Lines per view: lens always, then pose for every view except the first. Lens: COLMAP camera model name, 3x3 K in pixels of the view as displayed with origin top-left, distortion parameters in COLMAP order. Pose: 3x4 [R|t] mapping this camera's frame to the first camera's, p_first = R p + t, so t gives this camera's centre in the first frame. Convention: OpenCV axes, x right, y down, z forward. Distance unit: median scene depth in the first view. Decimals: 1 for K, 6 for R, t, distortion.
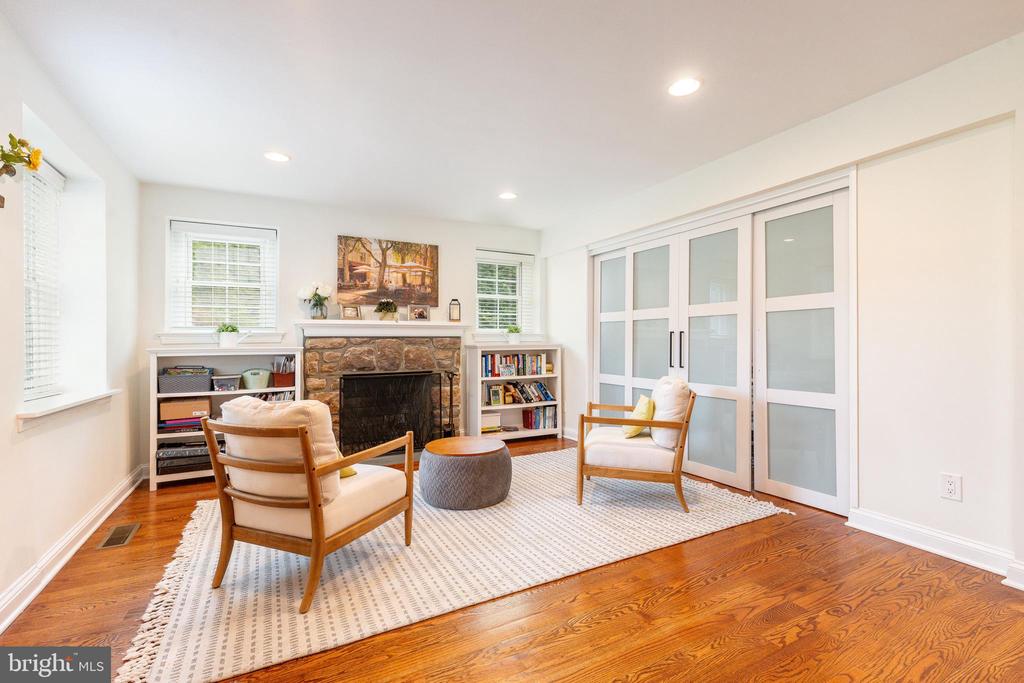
lens RADIAL K [[447.4, 0, 512.2], [0, 447.4, 336.1], [0, 0, 1]] dist [0.001558, 0.000350]
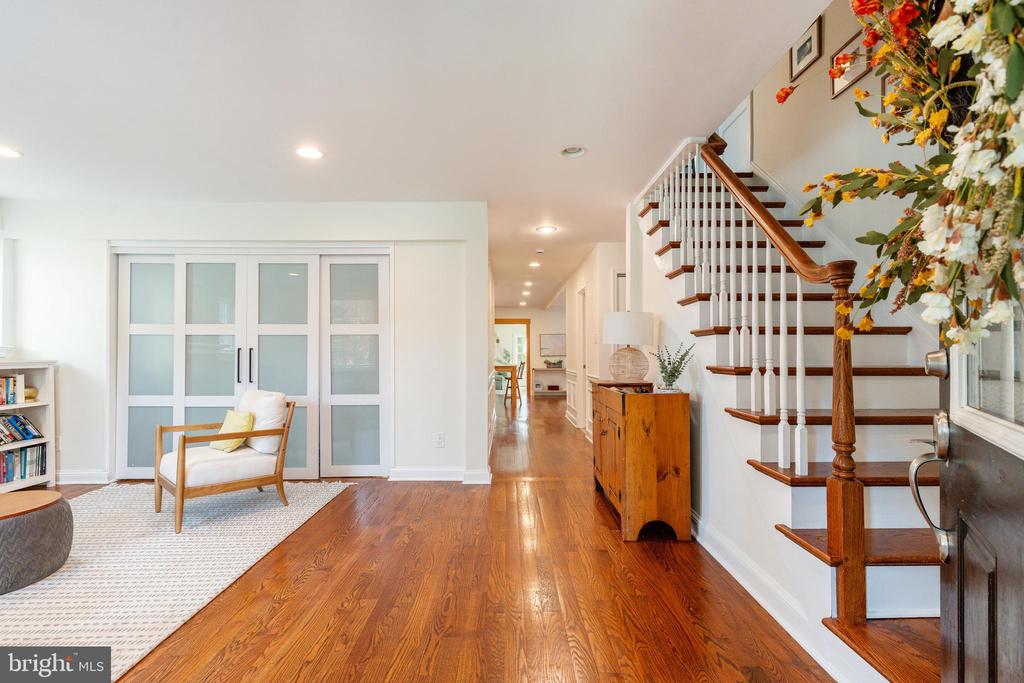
lens RADIAL K [[447.4, 0, 512.2], [0, 447.4, 336.1], [0, 0, 1]] dist [0.001558, 0.000350]
pose [[0.461081, 0.042577, 0.886336, -0.316538], [-0.012771, 0.999063, -0.041349, -0.003793], [-0.887266, 0.007746, 0.461193, -0.046555]]
